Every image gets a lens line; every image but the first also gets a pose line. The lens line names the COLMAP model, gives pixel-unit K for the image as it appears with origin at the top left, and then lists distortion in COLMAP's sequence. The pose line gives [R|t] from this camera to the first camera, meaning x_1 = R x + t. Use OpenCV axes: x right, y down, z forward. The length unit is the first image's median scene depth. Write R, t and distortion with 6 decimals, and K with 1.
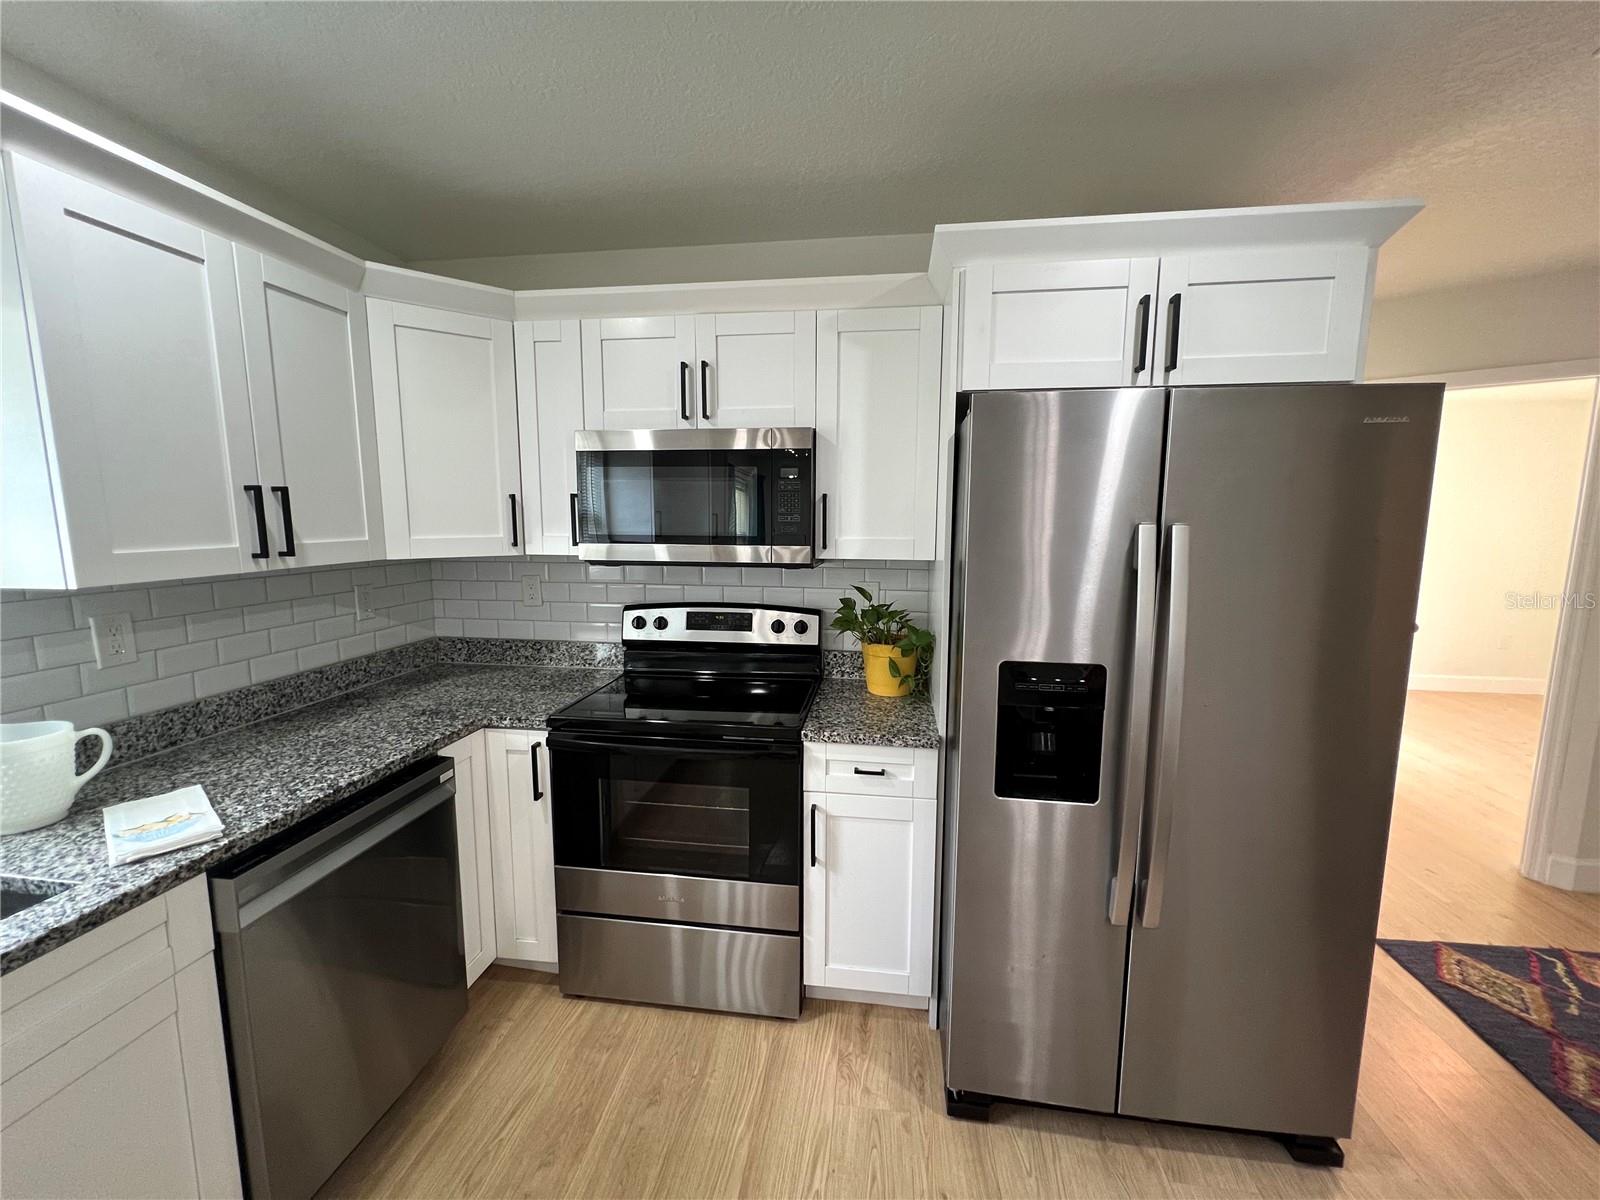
lens RADIAL K [[647.2, 0, 795.1], [0, 647.2, 599.3], [0, 0, 1]] dist [-0.003836, 0.001645]
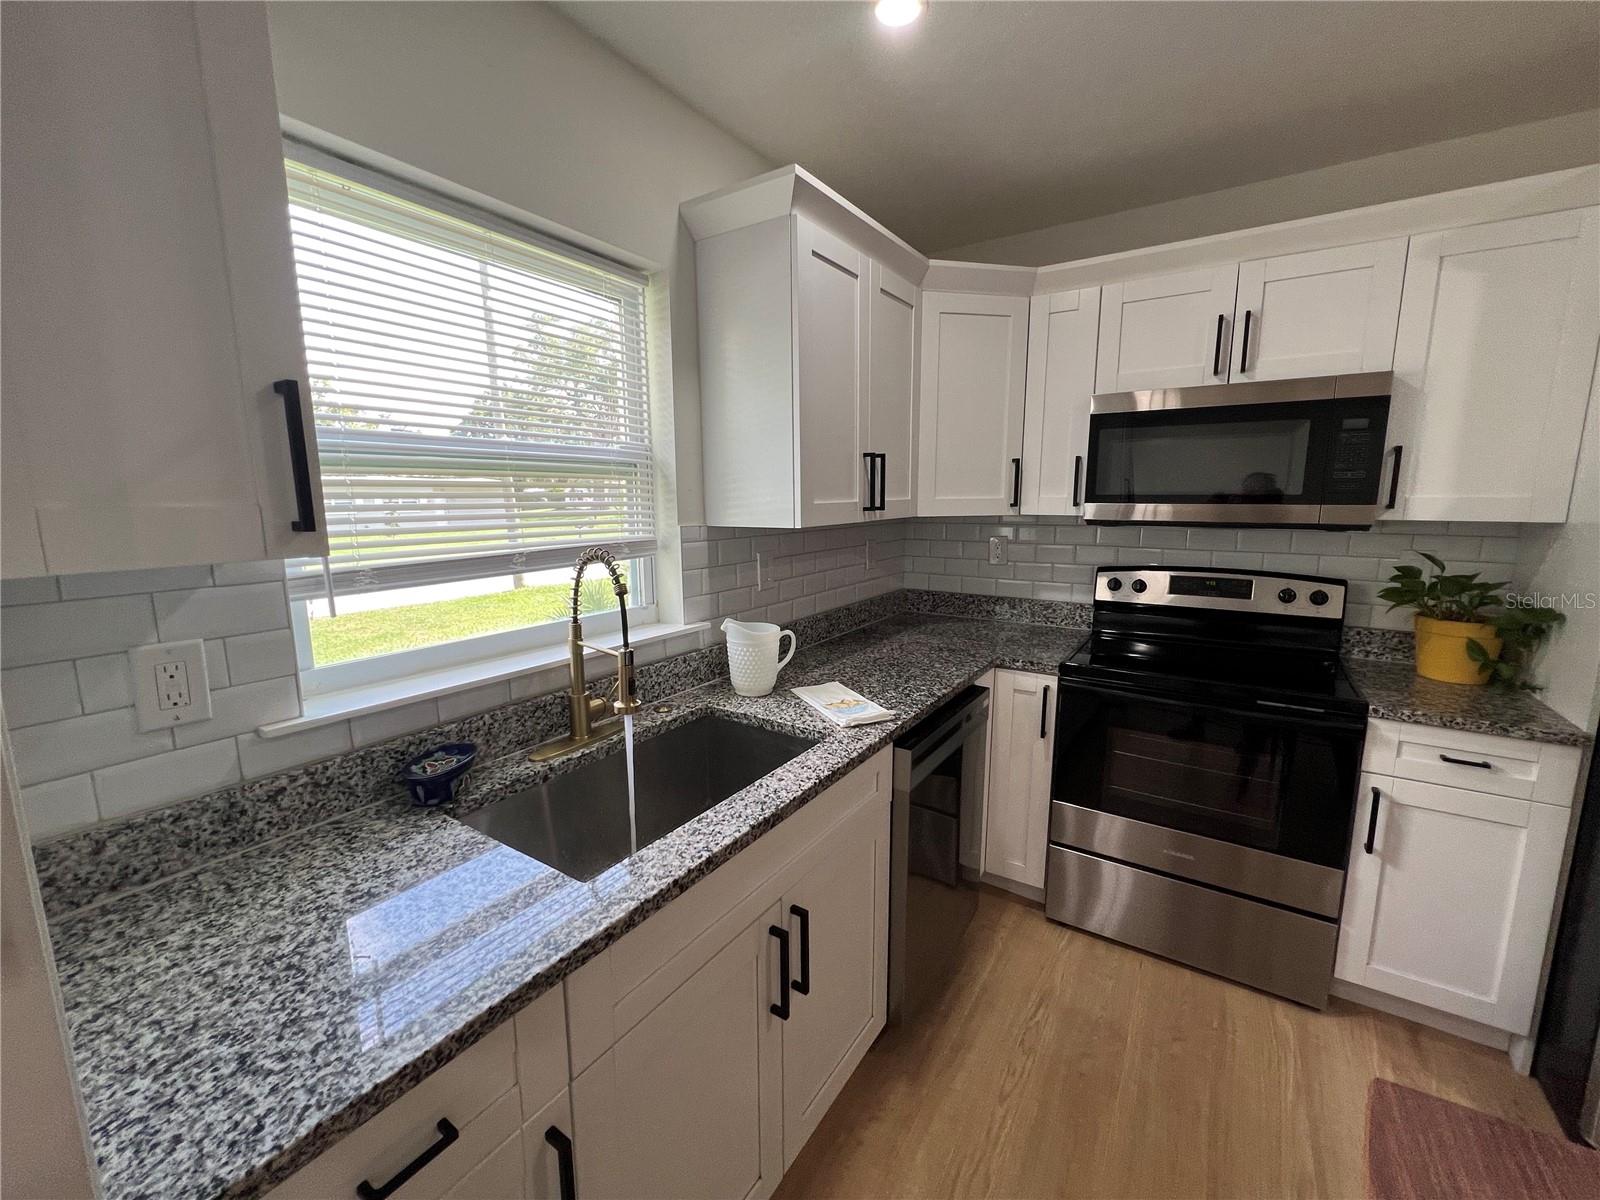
lens RADIAL K [[647.2, 0, 799.9], [0, 647.2, 599.8], [0, 0, 1]] dist [-0.003836, 0.001645]
pose [[0.901308, 0.061832, -0.428743, -0.315934], [-0.046805, 0.997866, 0.045517, 0.046997], [0.430643, -0.020957, 0.902279, -0.161801]]
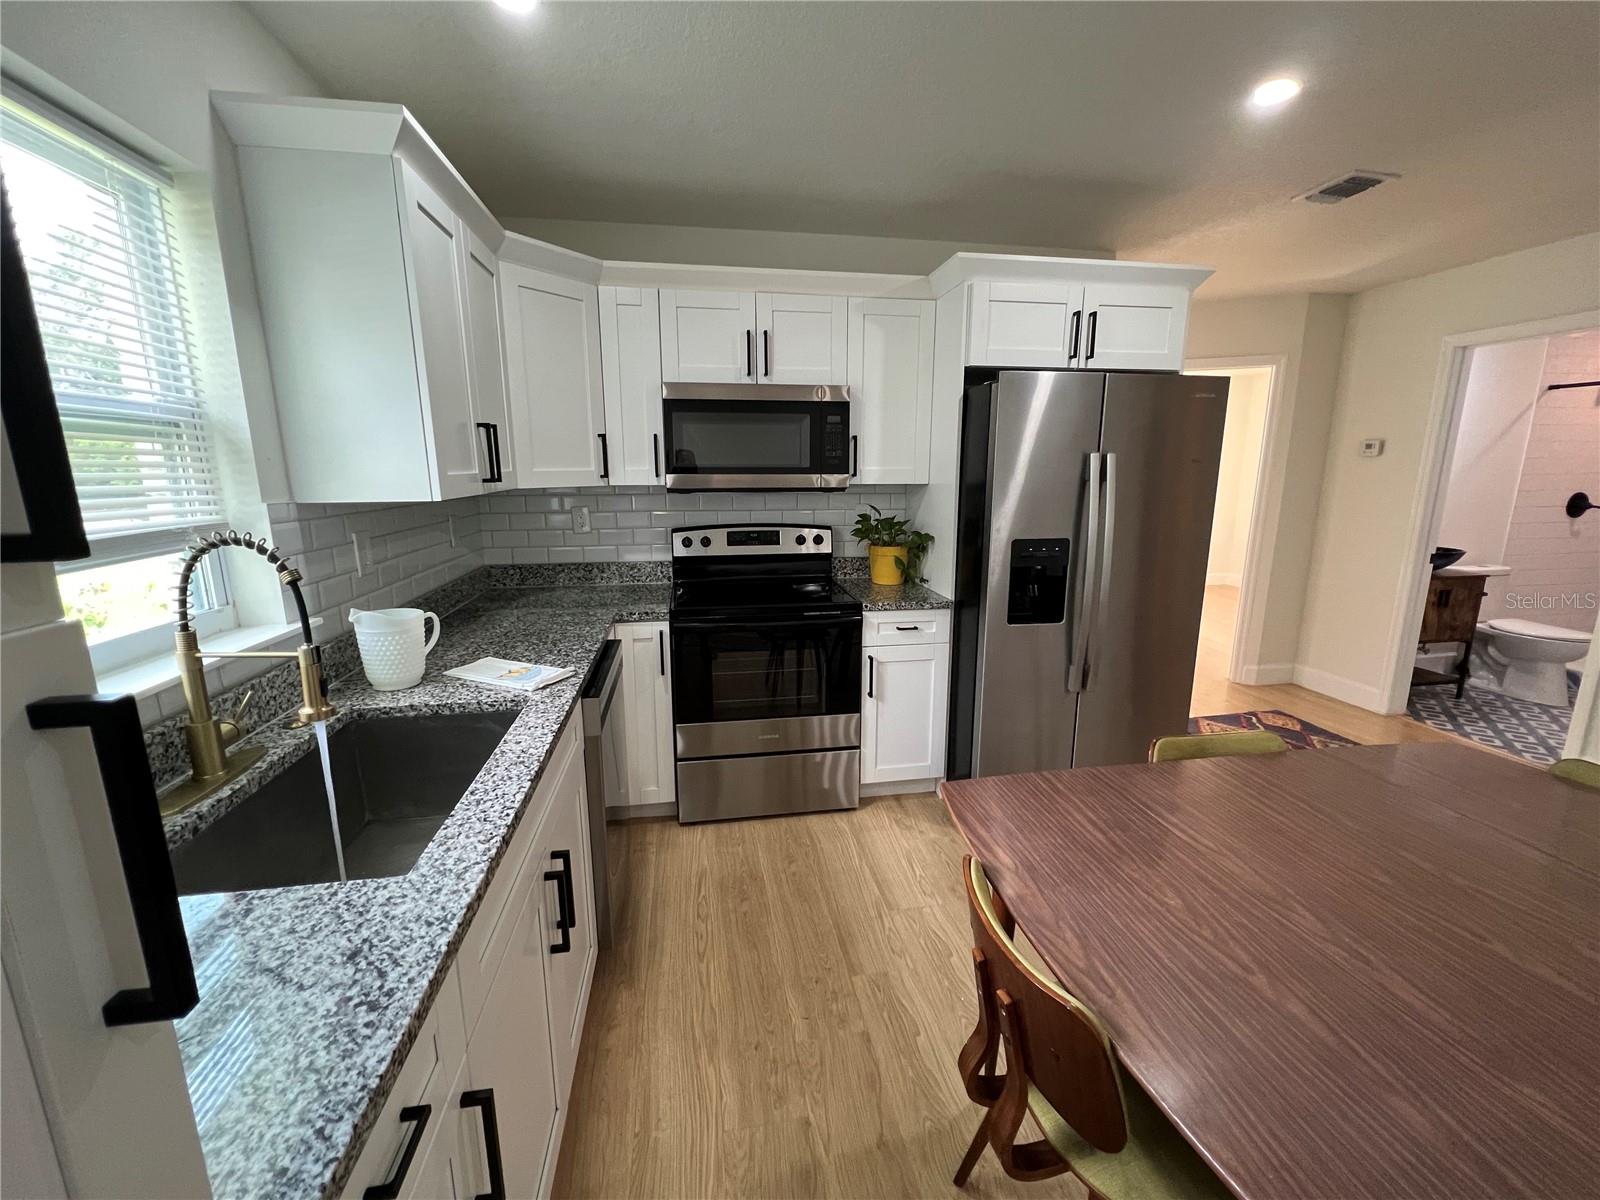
lens RADIAL K [[647.2, 0, 799.9], [0, 647.2, 597.3], [0, 0, 1]] dist [-0.003836, 0.001645]
pose [[0.955359, -0.063405, 0.288565, -0.502082], [0.042325, 0.995998, 0.078719, 0.067204], [-0.292401, -0.062991, 0.954219, -0.299952]]
